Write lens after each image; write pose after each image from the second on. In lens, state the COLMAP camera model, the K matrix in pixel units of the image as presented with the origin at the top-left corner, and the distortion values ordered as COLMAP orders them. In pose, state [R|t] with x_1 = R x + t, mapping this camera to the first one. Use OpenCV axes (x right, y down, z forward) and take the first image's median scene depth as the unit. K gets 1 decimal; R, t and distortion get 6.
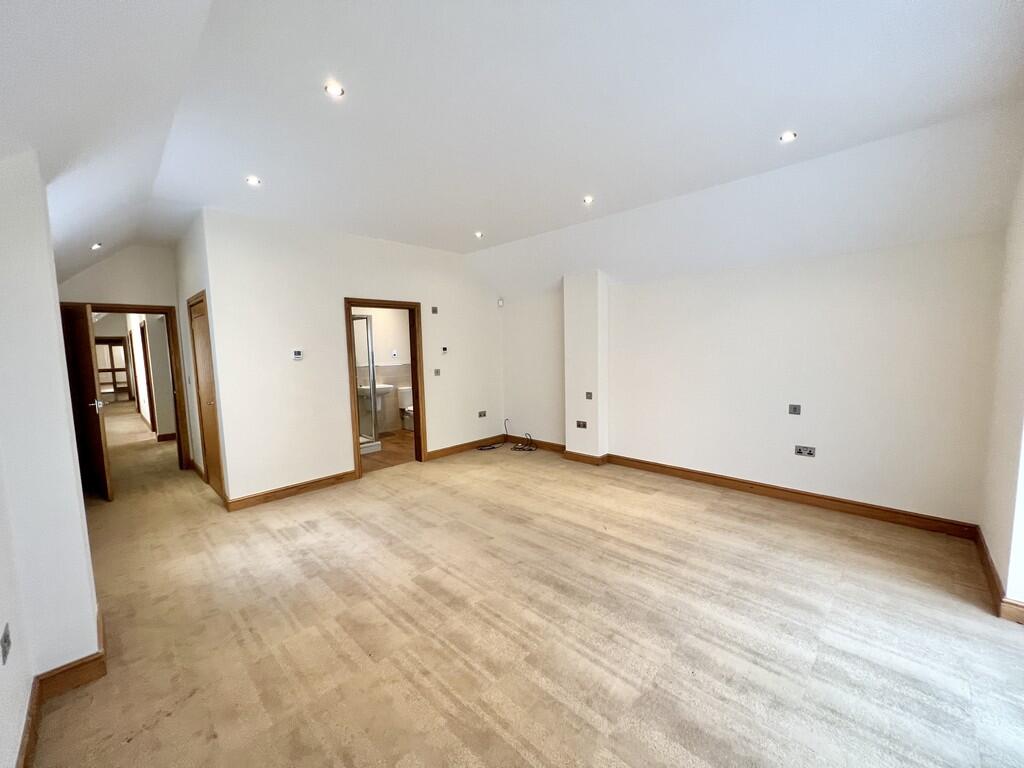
lens RADIAL K [[415.1, 0, 512.0], [0, 415.1, 384.0], [0, 0, 1]] dist [-0.003140, -0.000190]
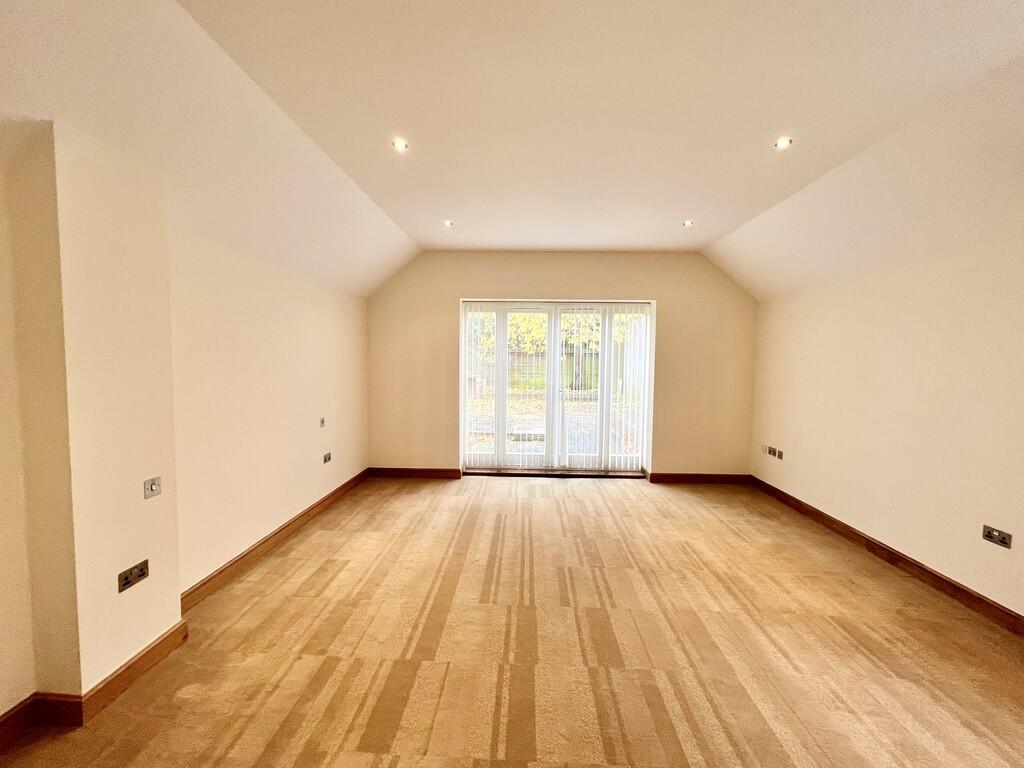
lens RADIAL K [[415.1, 0, 512.0], [0, 415.1, 384.0], [0, 0, 1]] dist [-0.003140, -0.000190]
pose [[-0.672294, -0.025109, 0.739858, -0.445194], [0.076946, 0.991641, 0.103573, -0.112203], [-0.736275, 0.126561, -0.664742, 1.364681]]
